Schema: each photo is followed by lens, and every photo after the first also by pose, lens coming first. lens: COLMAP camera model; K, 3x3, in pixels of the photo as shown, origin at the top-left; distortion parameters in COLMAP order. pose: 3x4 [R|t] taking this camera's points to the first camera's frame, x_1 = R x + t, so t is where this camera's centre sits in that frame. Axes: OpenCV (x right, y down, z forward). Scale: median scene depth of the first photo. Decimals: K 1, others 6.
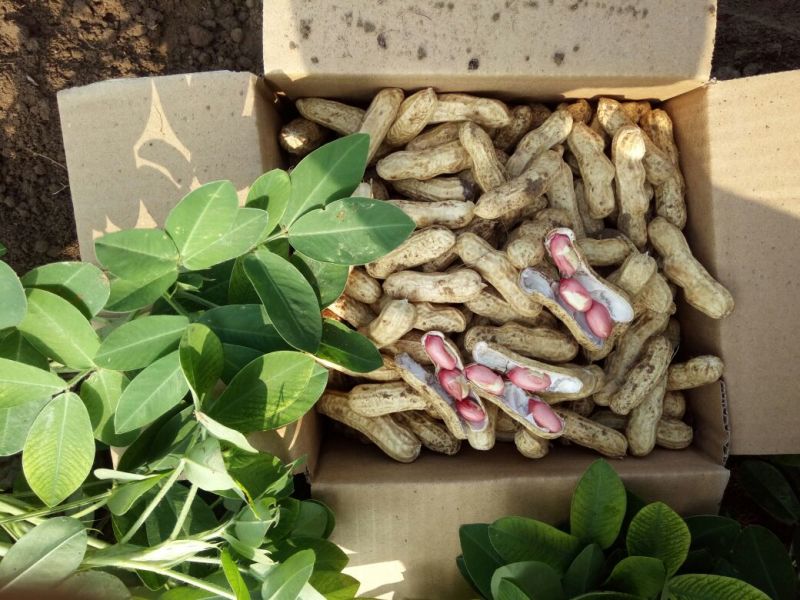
lens RADIAL K [[602.1, 0, 400.0], [0, 602.1, 300.0], [0, 0, 1]] dist [-0.070189, -0.003463]
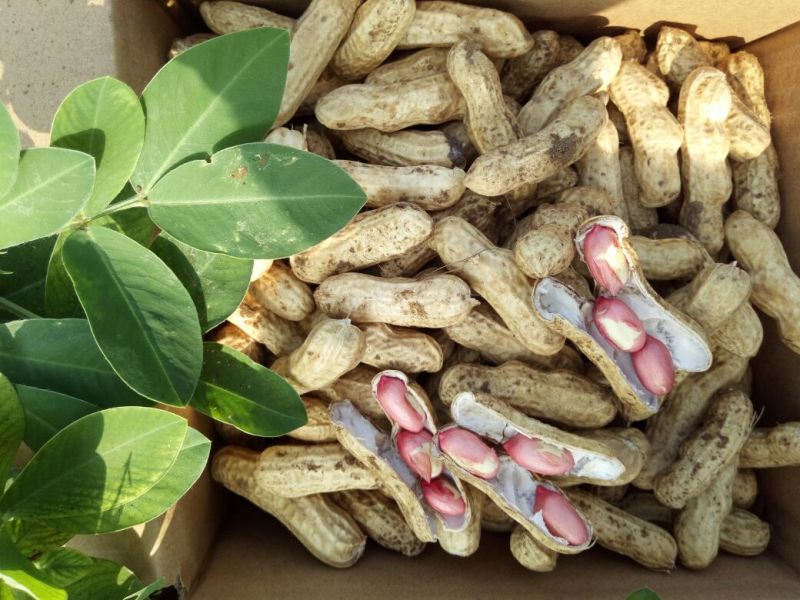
lens RADIAL K [[602.1, 0, 400.0], [0, 602.1, 300.0], [0, 0, 1]] dist [-0.070189, -0.003463]
pose [[0.998544, 0.048484, 0.023648, 0.046122], [-0.048509, 0.998823, 0.000481, -0.022532], [-0.023597, -0.001627, 0.999720, 0.367921]]
